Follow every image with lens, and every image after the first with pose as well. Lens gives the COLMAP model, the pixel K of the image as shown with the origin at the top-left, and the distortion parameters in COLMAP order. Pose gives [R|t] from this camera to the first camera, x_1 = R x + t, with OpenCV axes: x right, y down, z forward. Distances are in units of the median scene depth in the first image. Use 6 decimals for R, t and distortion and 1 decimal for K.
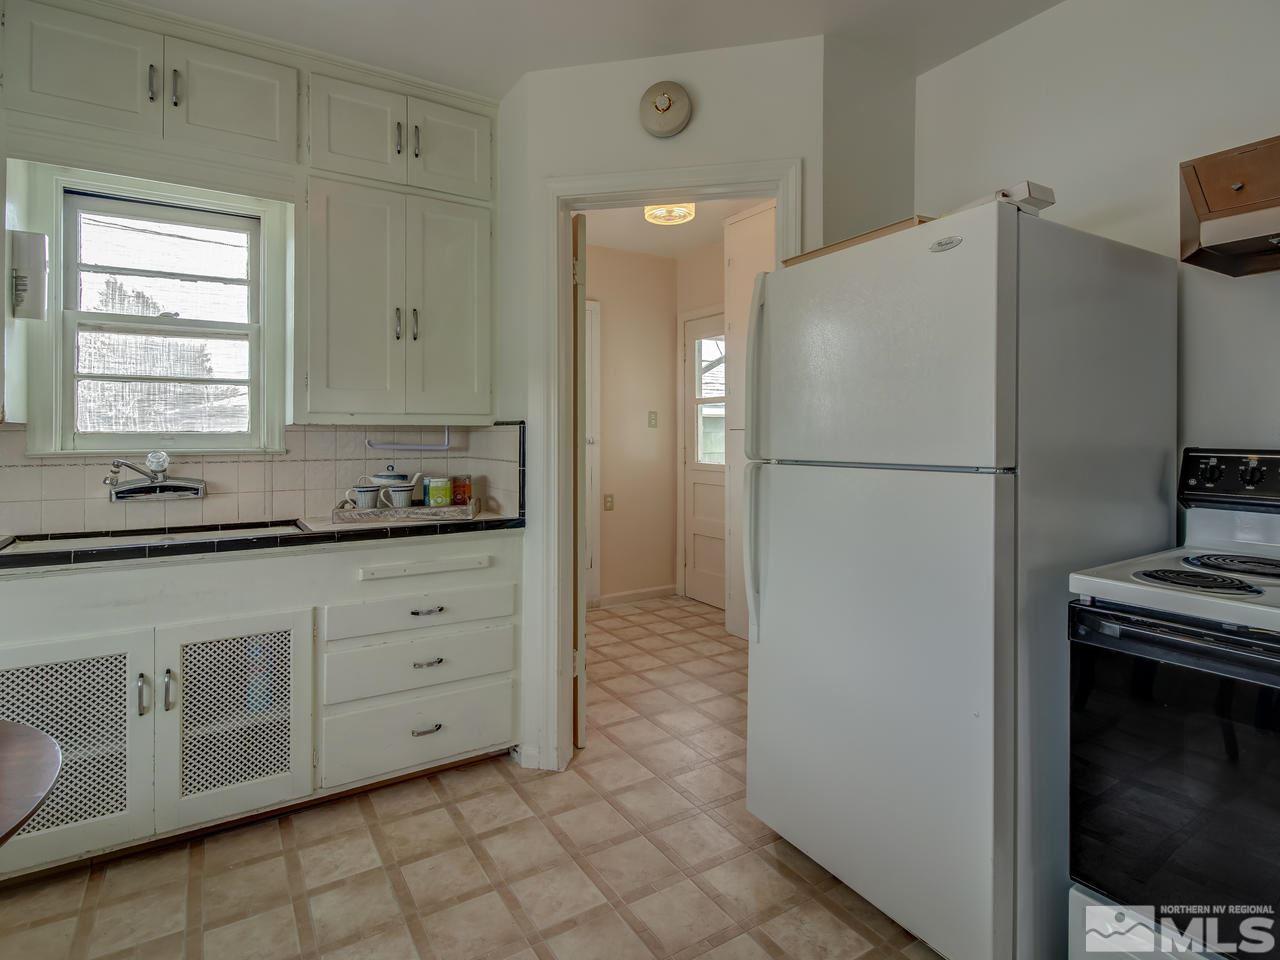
lens RADIAL K [[674.1, 0, 631.3], [0, 674.1, 429.2], [0, 0, 1]] dist [0.016697, -0.013174]
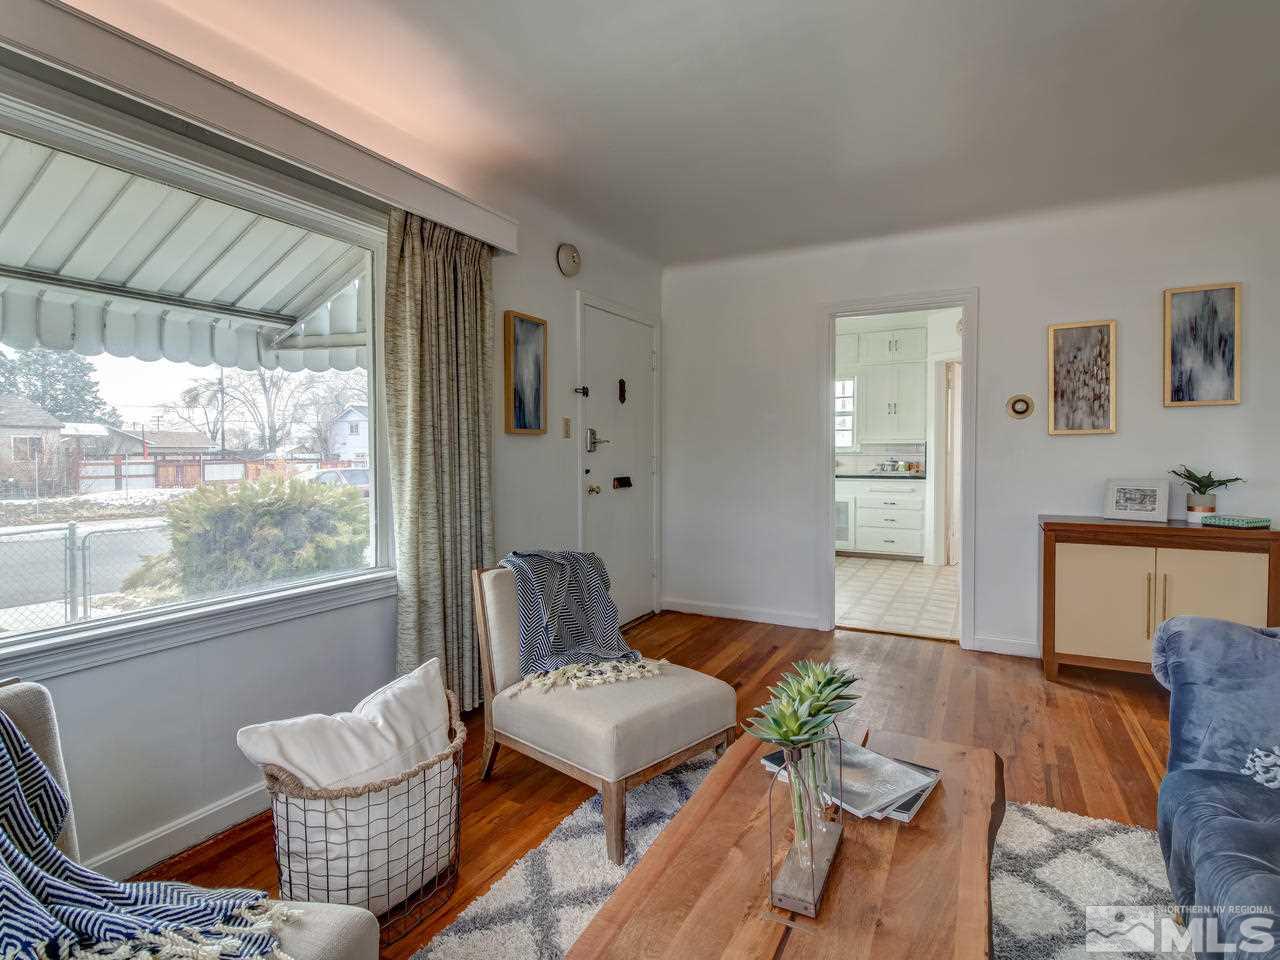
lens RADIAL K [[657.8, 0, 632.6], [0, 657.8, 456.8], [0, 0, 1]] dist [0.016459, -0.013954]
pose [[0.497466, 0.009331, -0.867433, 1.633824], [0.007788, 0.999854, 0.015222, -0.000763], [0.867448, -0.014328, 0.497321, -1.439718]]
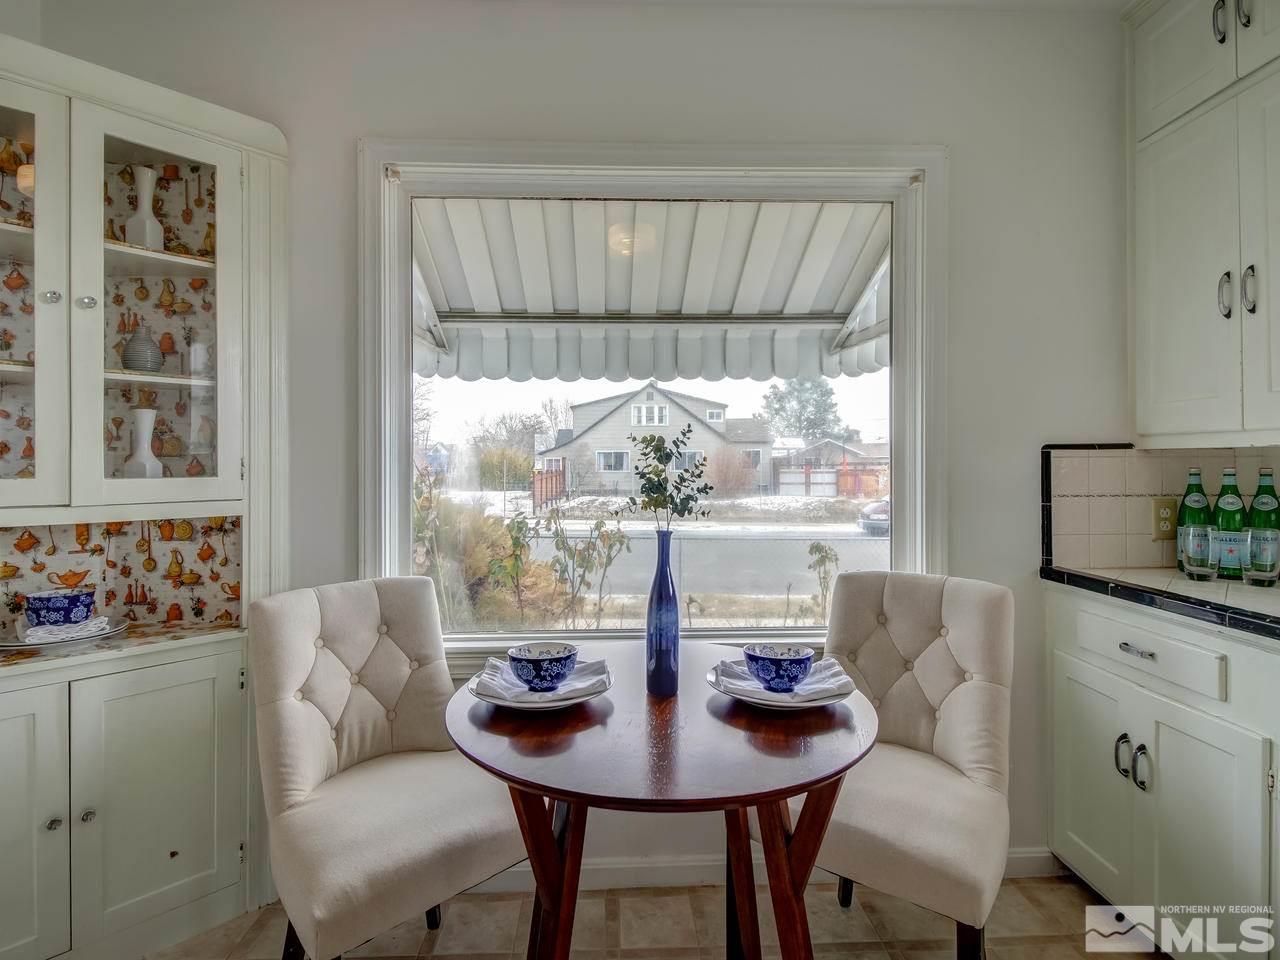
lens RADIAL K [[657.8, 0, 632.6], [0, 657.8, 456.8], [0, 0, 1]] dist [0.016459, -0.013954]
pose [[-0.494398, -0.003136, -0.869230, 0.009476], [0.010239, 0.999903, -0.009431, 0.001927], [0.869175, -0.013562, -0.494318, 0.509639]]
